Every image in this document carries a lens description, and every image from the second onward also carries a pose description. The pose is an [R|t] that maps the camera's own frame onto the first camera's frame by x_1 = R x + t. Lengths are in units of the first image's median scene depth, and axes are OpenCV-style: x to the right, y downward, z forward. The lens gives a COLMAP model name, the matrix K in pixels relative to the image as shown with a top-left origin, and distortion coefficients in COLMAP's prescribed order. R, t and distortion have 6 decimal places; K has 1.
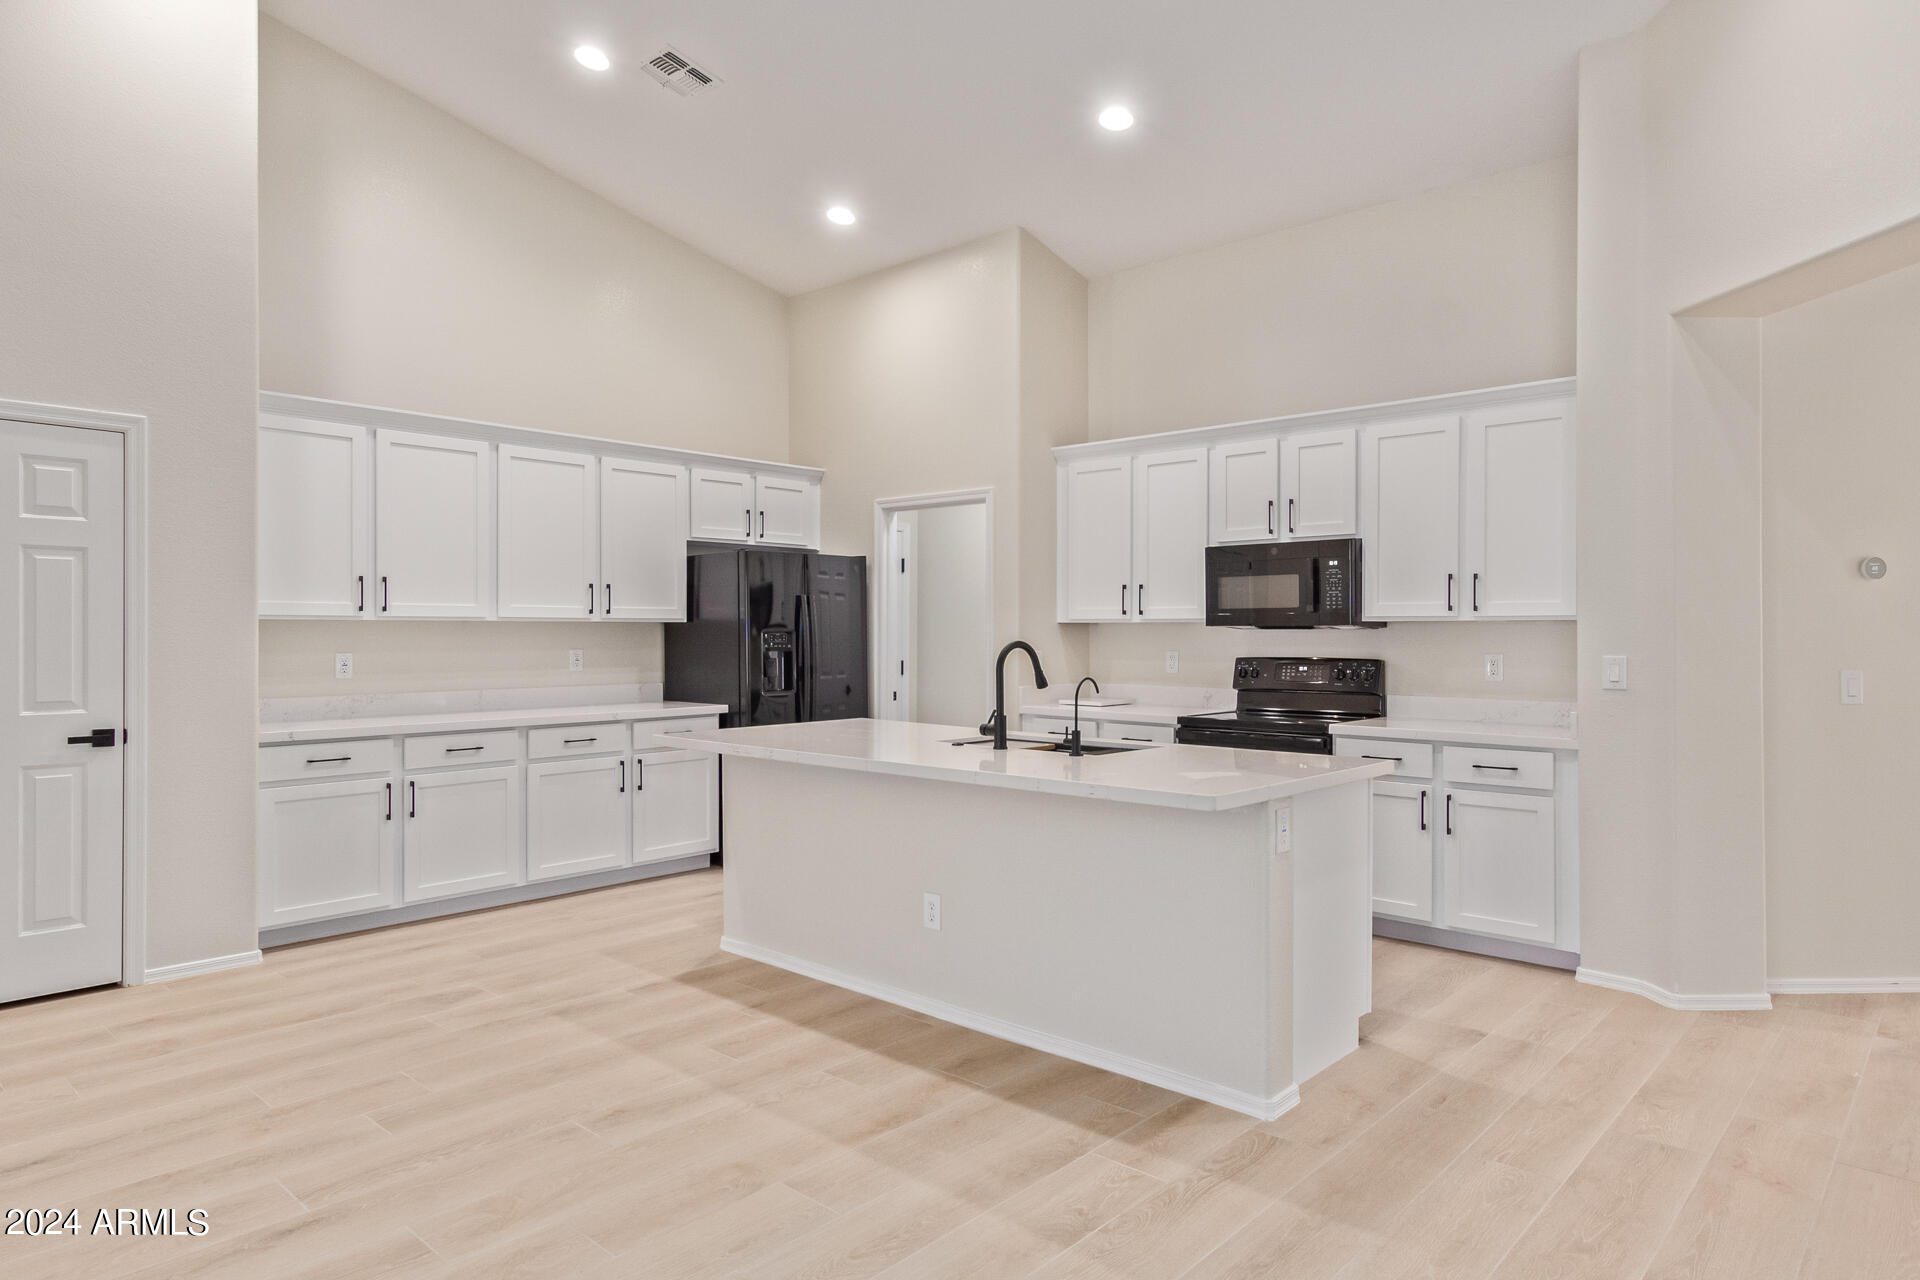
lens RADIAL K [[1126.6, 0, 954.6], [0, 1126.6, 656.4], [0, 0, 1]] dist [0.020252, 0.003593]
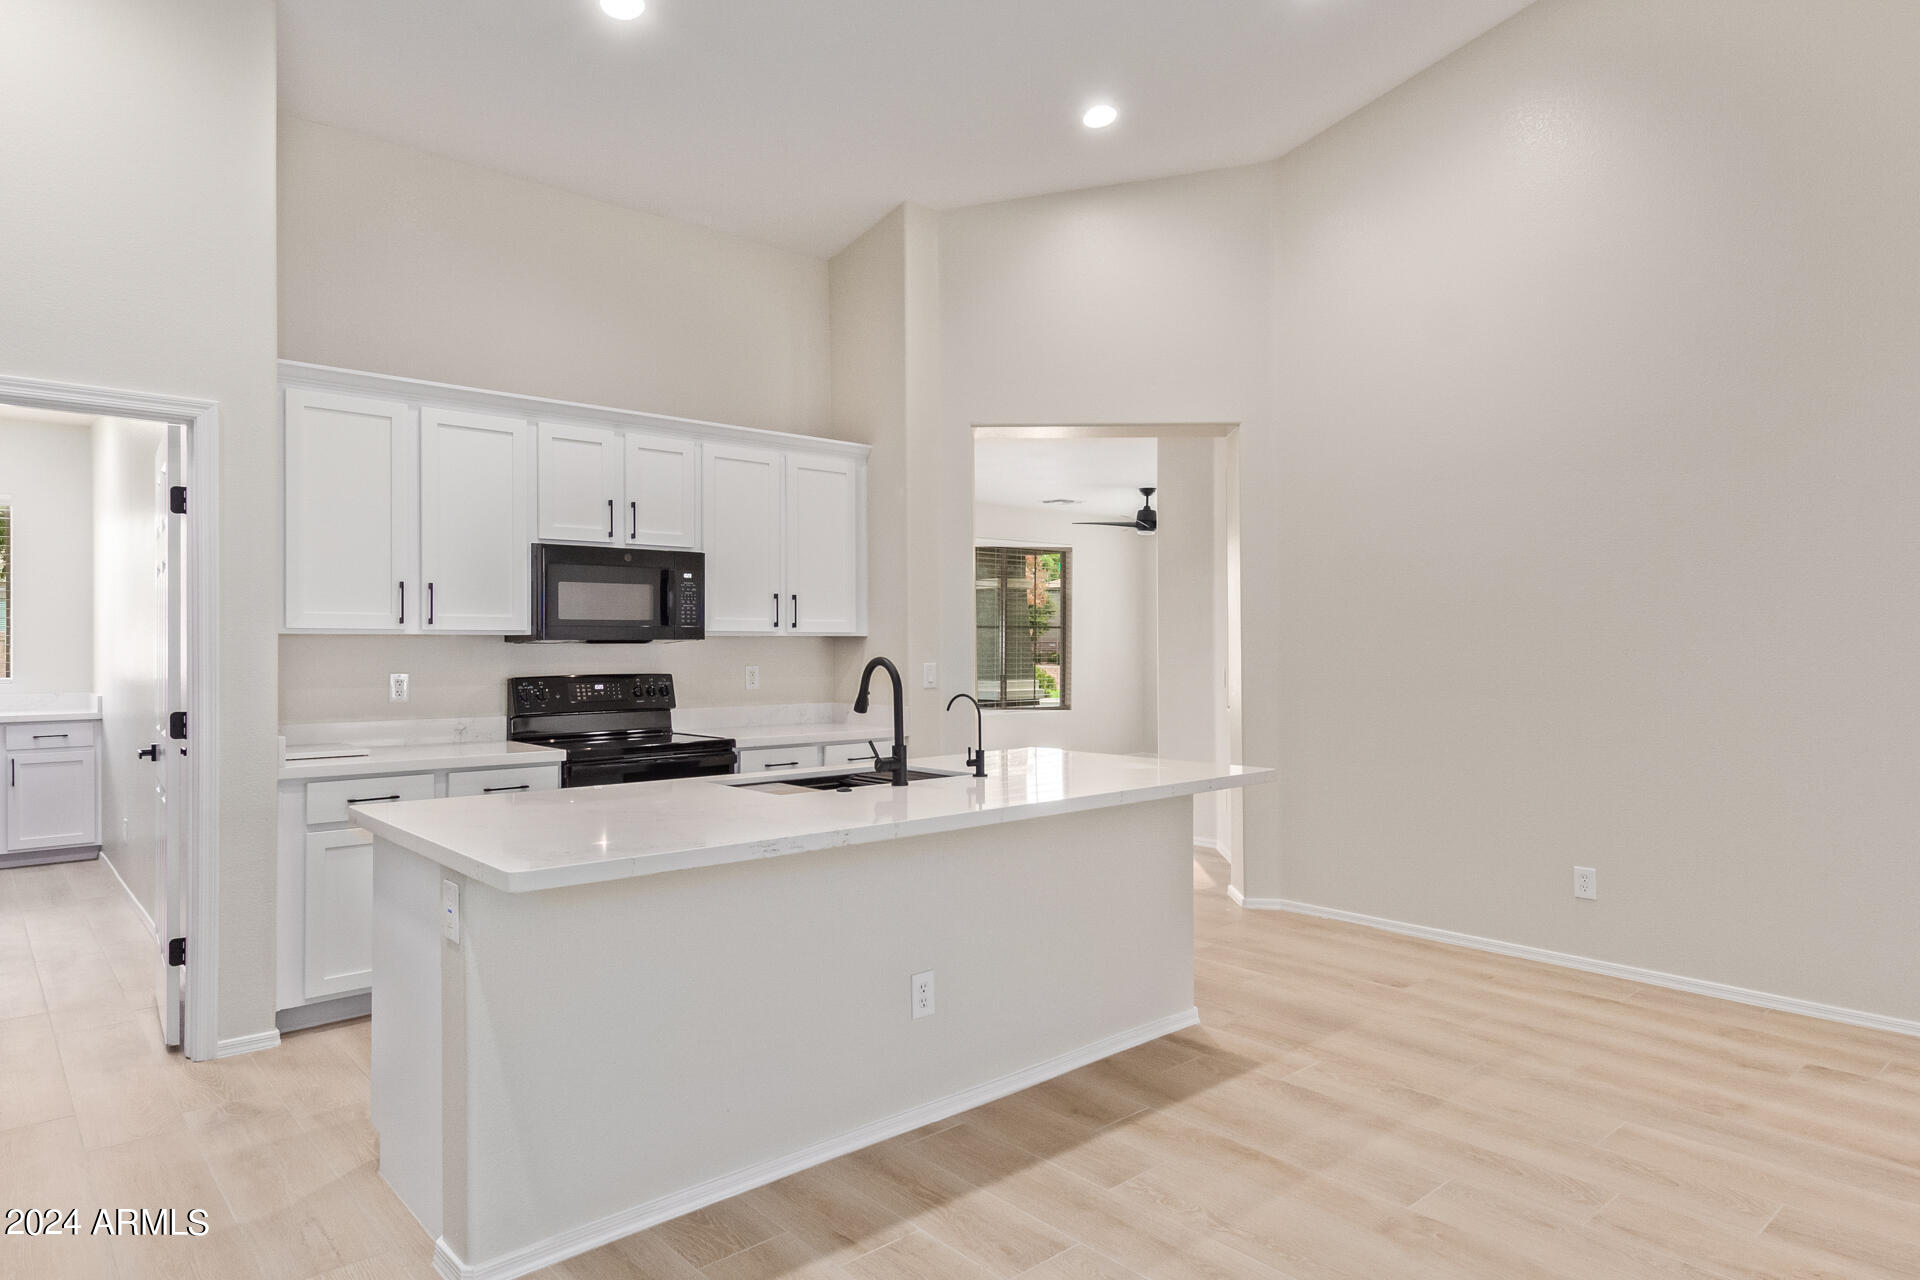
lens RADIAL K [[1126.6, 0, 954.6], [0, 1126.6, 656.4], [0, 0, 1]] dist [0.020252, 0.003593]
pose [[0.113130, -0.012507, 0.993501, -0.800263], [0.024511, 0.999652, 0.009793, -0.022065], [-0.993278, 0.023244, 0.113397, 0.865988]]
